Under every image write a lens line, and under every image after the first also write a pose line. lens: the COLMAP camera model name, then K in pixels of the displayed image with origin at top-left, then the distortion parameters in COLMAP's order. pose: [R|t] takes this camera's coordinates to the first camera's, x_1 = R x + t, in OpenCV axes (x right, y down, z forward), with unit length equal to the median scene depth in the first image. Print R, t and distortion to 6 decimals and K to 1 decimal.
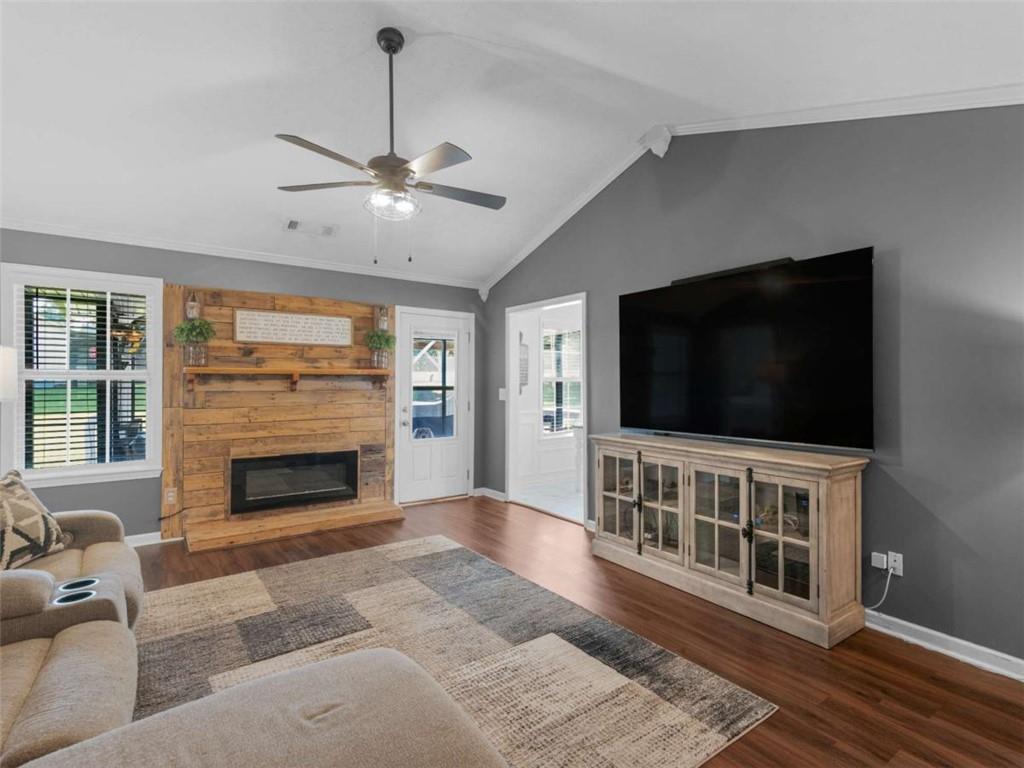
lens RADIAL K [[486.3, 0, 535.0], [0, 486.3, 382.7], [0, 0, 1]] dist [0.011622, 0.000172]
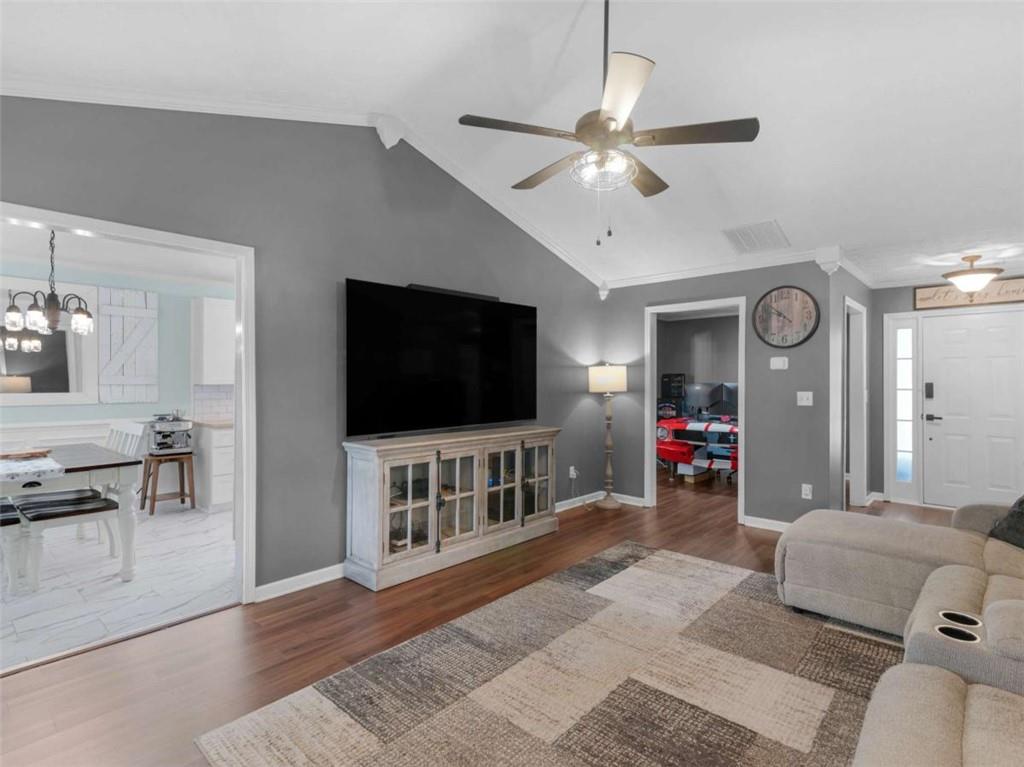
lens RADIAL K [[547.6, 0, 515.9], [0, 547.6, 379.6], [0, 0, 1]] dist [0.009864, -0.000759]
pose [[-0.178315, -0.001848, 0.983972, -1.040551], [-0.001000, 0.999998, 0.001697, -0.011104], [-0.983973, -0.000682, -0.178317, 1.155857]]
